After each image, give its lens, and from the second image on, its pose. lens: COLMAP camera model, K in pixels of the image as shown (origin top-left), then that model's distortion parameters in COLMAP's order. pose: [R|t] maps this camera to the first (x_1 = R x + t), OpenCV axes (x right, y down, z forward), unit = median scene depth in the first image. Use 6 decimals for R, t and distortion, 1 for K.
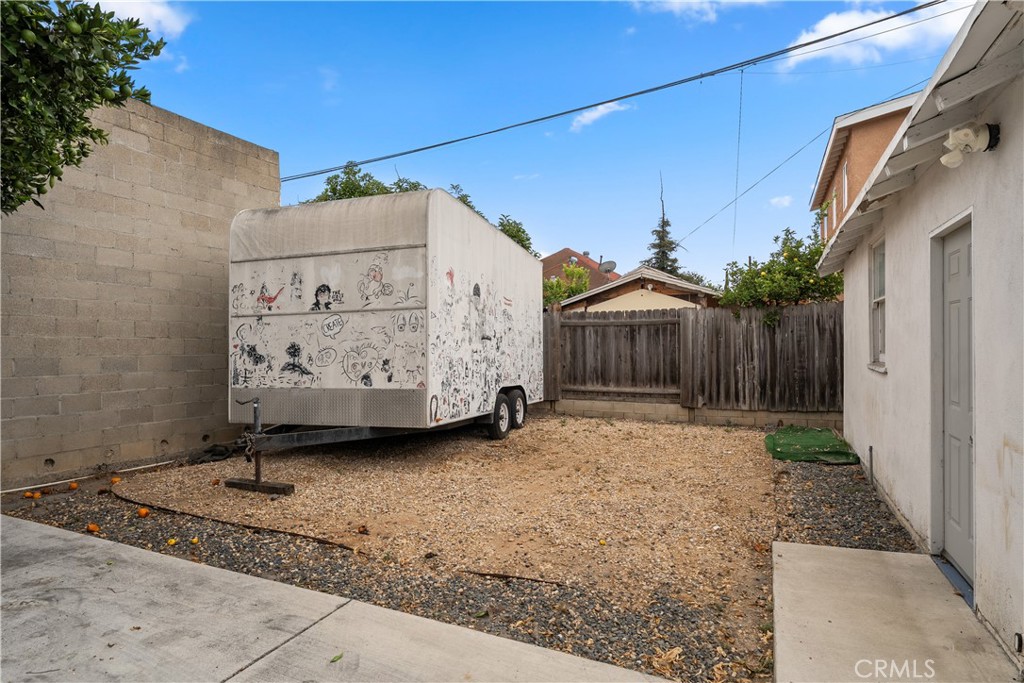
lens RADIAL K [[529.0, 0, 507.3], [0, 529.0, 341.4], [0, 0, 1]] dist [-0.002634, -0.000022]
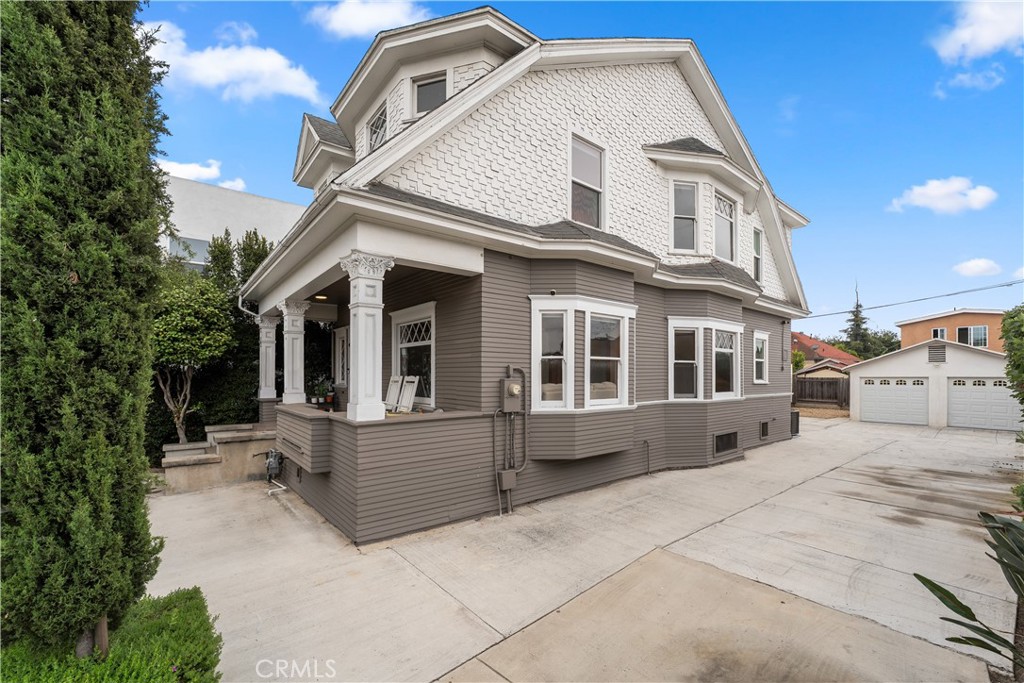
lens RADIAL K [[424.4, 0, 510.5], [0, 424.4, 372.3], [0, 0, 1]] dist [-0.004757, -0.000227]
pose [[0.905237, 0.008817, -0.424817, -0.727323], [-0.006035, 0.999951, 0.007894, -0.171968], [0.424865, -0.004582, 0.905245, -3.991985]]
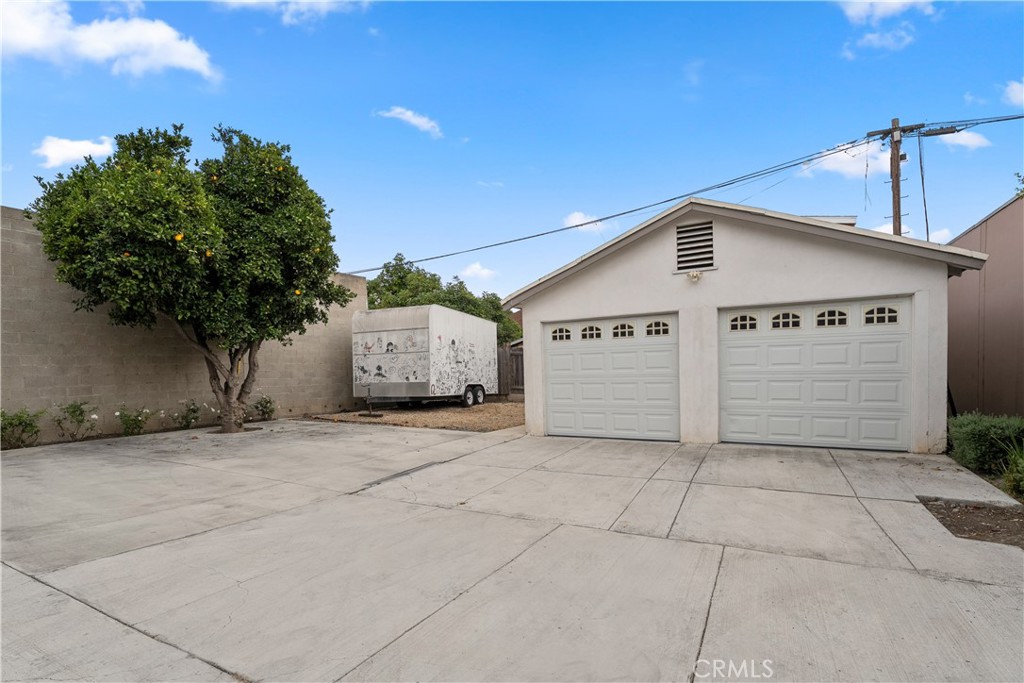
lens RADIAL K [[469.0, 0, 519.1], [0, 469.0, 373.3], [0, 0, 1]] dist [-0.000352, -0.000081]
pose [[0.999217, -0.009425, -0.038427, 0.344352], [0.010213, 0.999740, 0.020370, 0.003072], [0.038225, -0.020746, 0.999054, -1.186072]]
